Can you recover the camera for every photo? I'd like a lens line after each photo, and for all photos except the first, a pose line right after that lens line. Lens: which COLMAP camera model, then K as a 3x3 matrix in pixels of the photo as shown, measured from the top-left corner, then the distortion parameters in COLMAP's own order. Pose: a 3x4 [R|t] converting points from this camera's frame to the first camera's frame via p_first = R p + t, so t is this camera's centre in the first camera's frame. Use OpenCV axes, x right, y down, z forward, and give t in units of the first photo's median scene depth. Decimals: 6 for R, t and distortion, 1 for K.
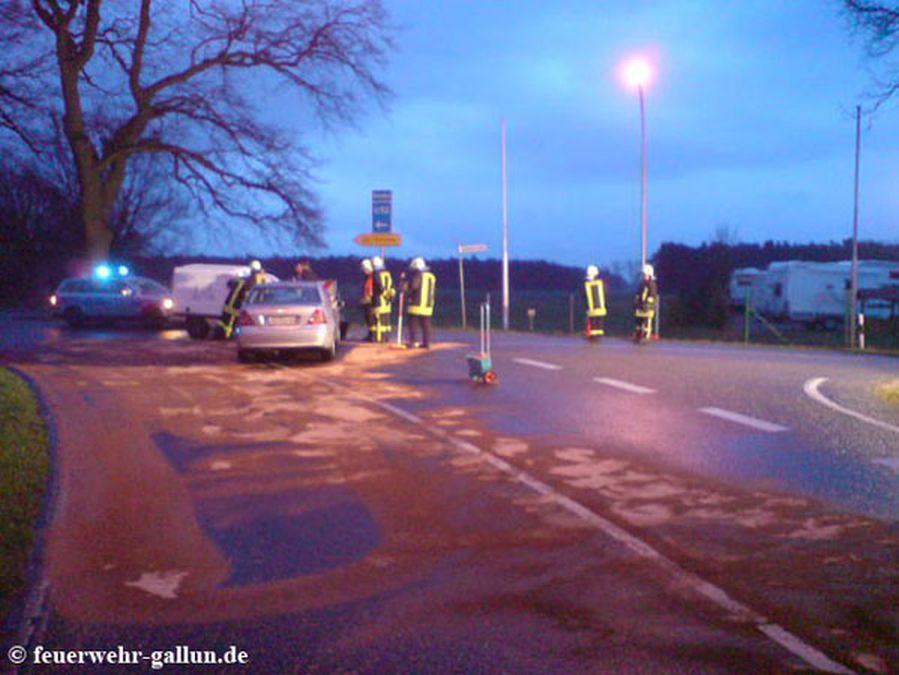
lens RADIAL K [[954.5, 0, 455.2], [0, 954.5, 334.8], [0, 0, 1]] dist [-0.021079, 0.000000]
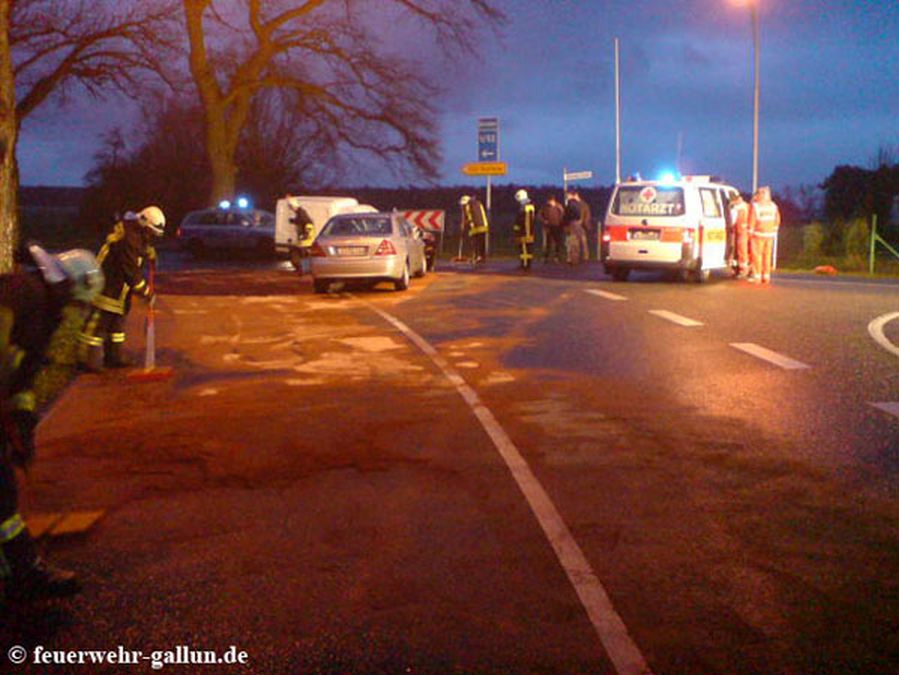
lens RADIAL K [[954.5, 0, 447.7], [0, 954.5, 327.4], [0, 0, 1]] dist [-0.021079, 0.000000]
pose [[0.983545, 0.010238, -0.180374, 0.054993], [0.001608, 0.997857, 0.065410, -0.000179], [0.180657, -0.064623, 0.981421, 0.009257]]
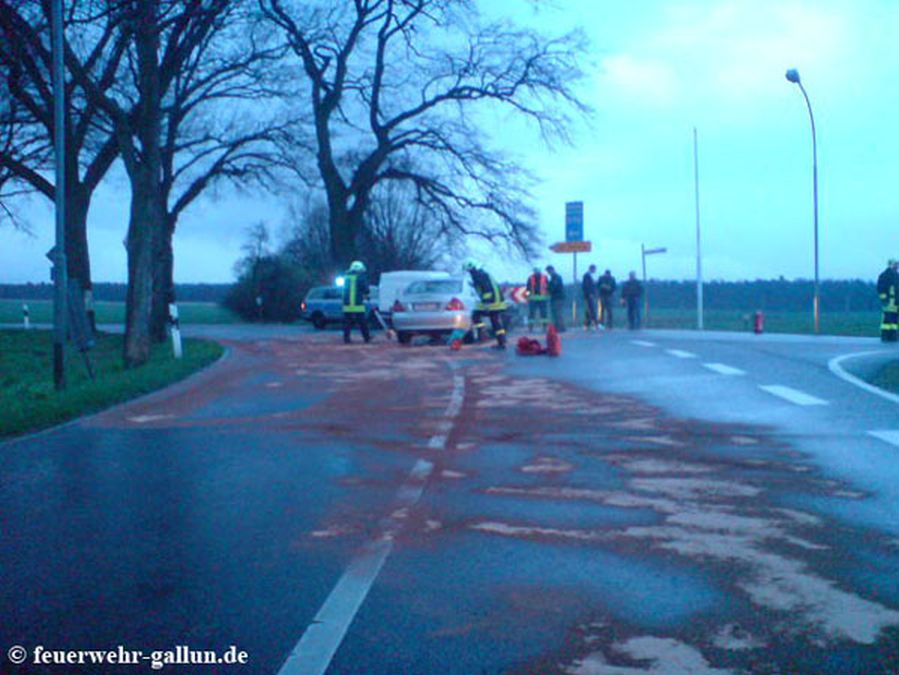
lens RADIAL K [[954.5, 0, 452.0], [0, 954.5, 343.1], [0, 0, 1]] dist [-0.021079, 0.000000]
pose [[0.946854, -0.001169, -0.321660, 0.124717], [-0.005443, 0.999792, -0.019656, 0.028412], [0.321616, 0.020362, 0.946651, -0.064755]]
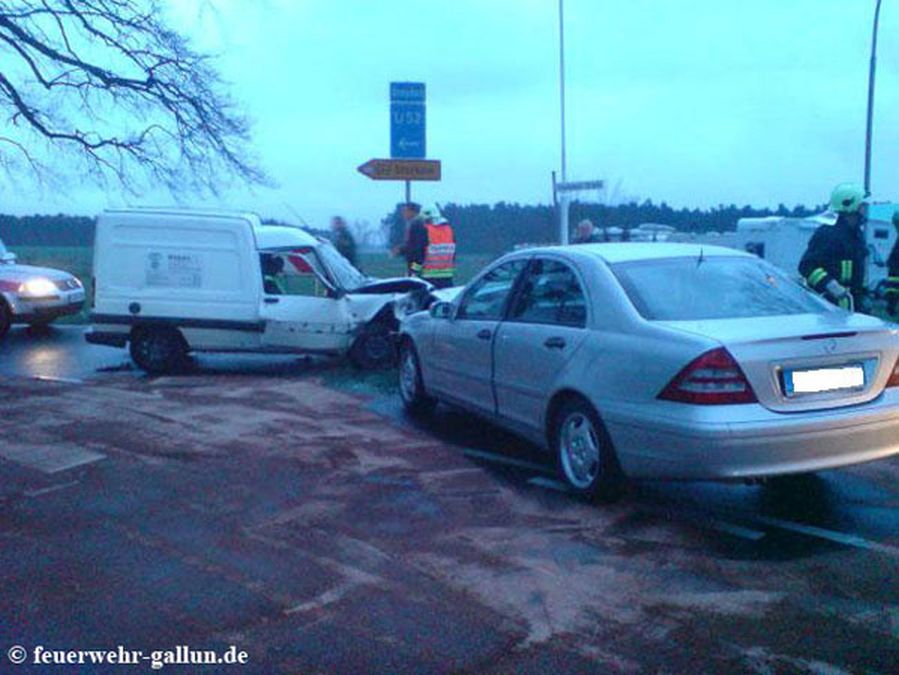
lens RADIAL K [[954.5, 0, 448.9], [0, 954.5, 337.6], [0, 0, 1]] dist [-0.021079, 0.000000]
pose [[0.953849, -0.031236, 0.298659, -0.203087], [0.018285, 0.998771, 0.046060, -0.022385], [-0.299731, -0.038473, 0.953248, 0.395190]]
